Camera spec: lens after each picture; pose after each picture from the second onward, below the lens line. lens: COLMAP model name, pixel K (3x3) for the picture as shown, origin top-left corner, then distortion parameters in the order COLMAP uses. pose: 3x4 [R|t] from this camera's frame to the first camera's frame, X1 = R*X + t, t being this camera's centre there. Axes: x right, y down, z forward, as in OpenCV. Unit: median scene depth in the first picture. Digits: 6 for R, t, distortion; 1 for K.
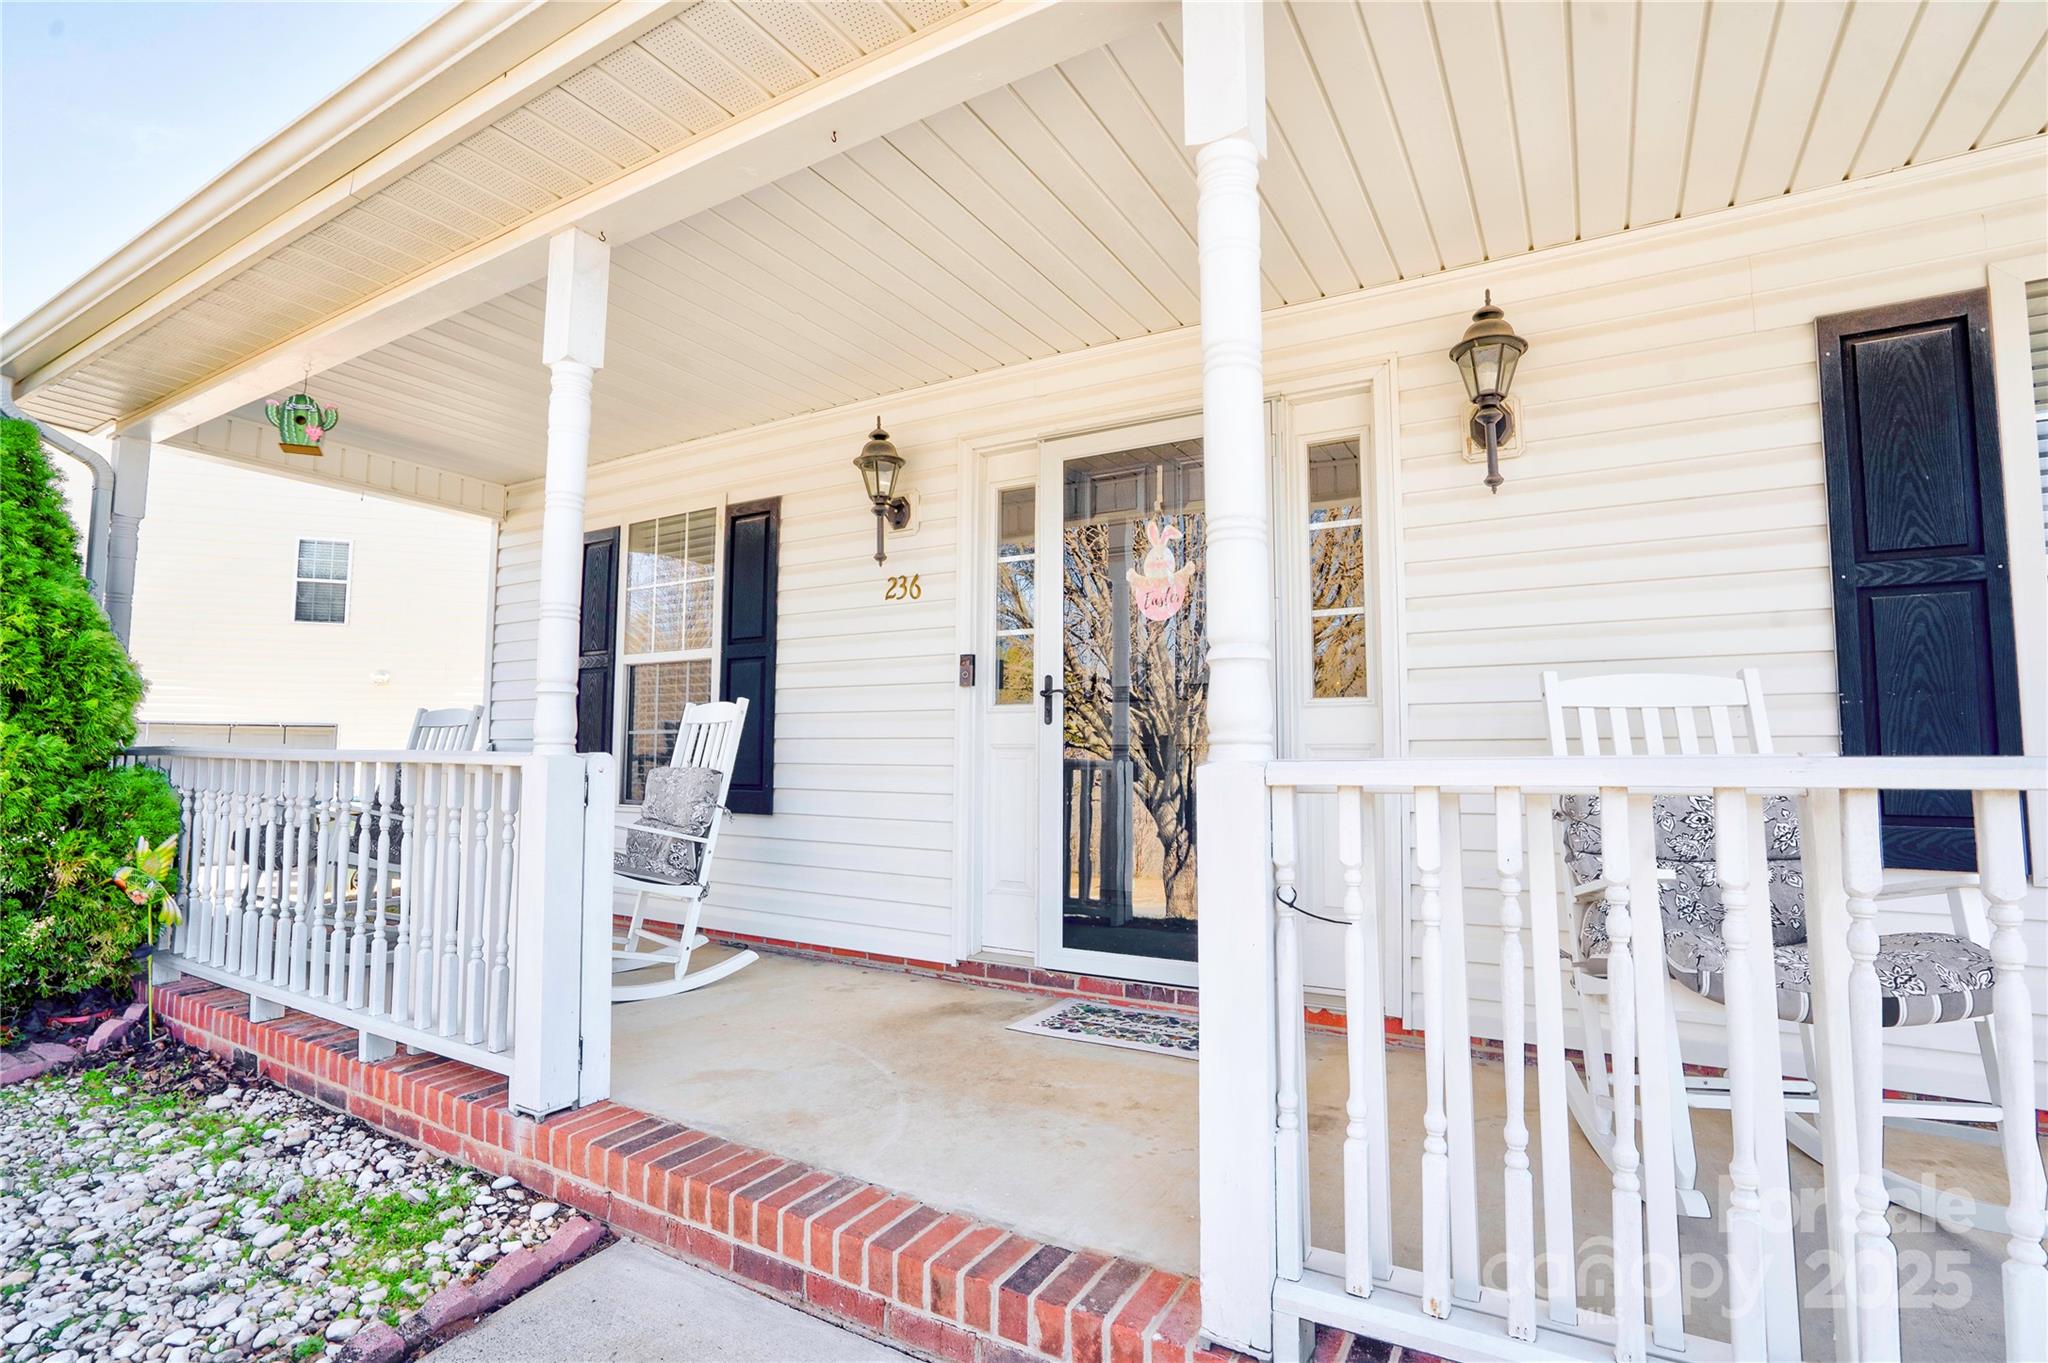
lens RADIAL K [[960.1, 0, 1015.4], [0, 960.1, 685.6], [0, 0, 1]] dist [-0.068140, 0.033477]
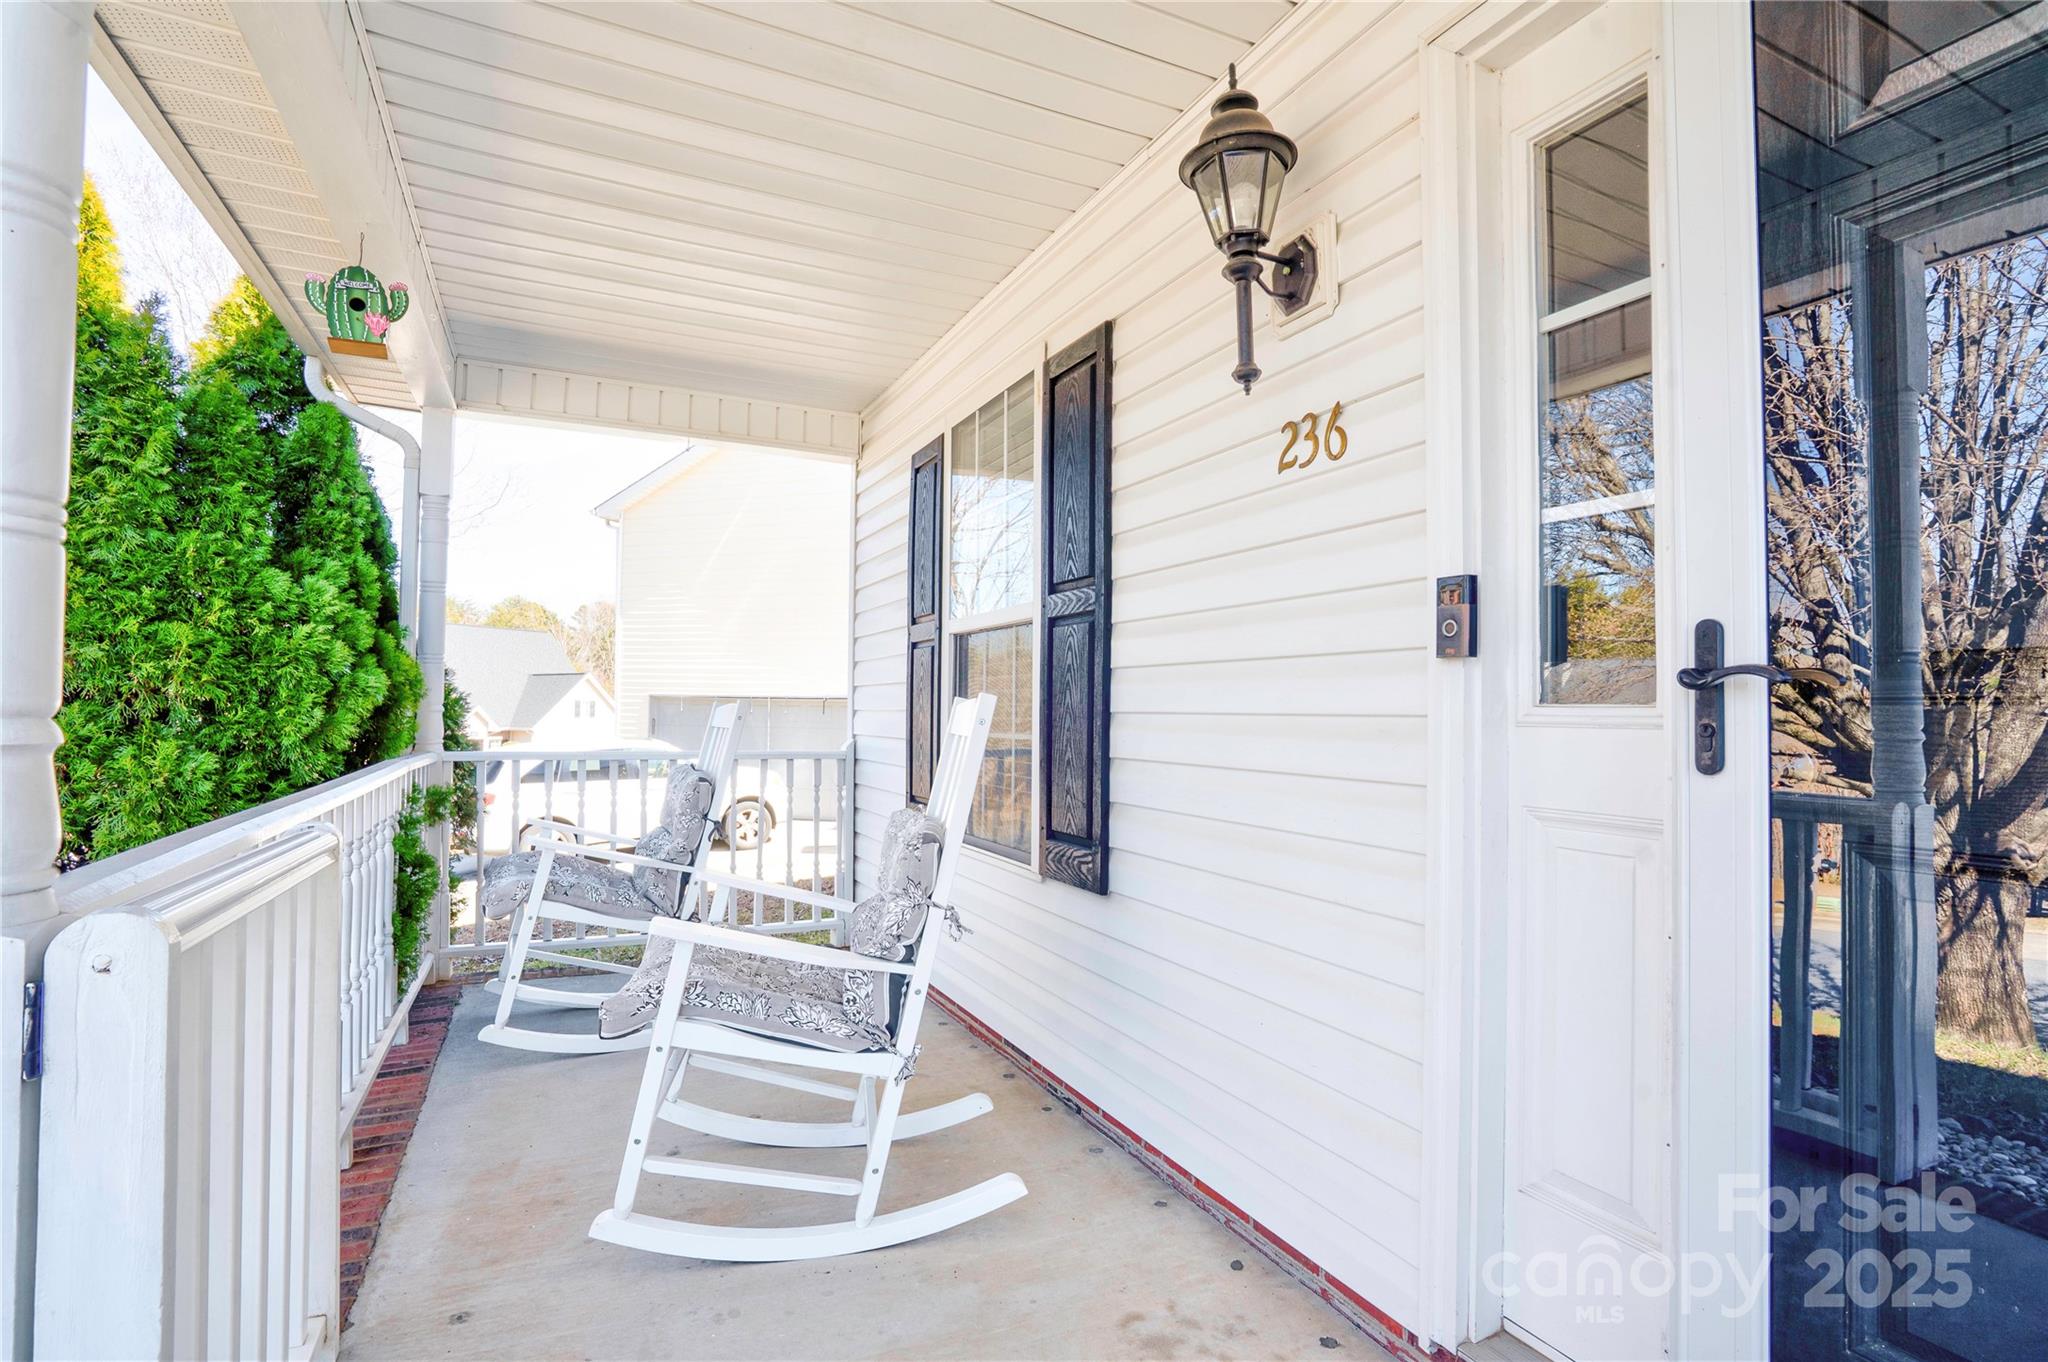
lens RADIAL K [[960.1, 0, 1015.4], [0, 960.1, 685.1], [0, 0, 1]] dist [-0.068140, 0.033477]
pose [[0.828507, -0.012659, -0.559836, 0.015850], [0.036517, 0.998838, 0.031457, -0.006894], [0.558787, -0.046506, 0.828006, 0.565536]]
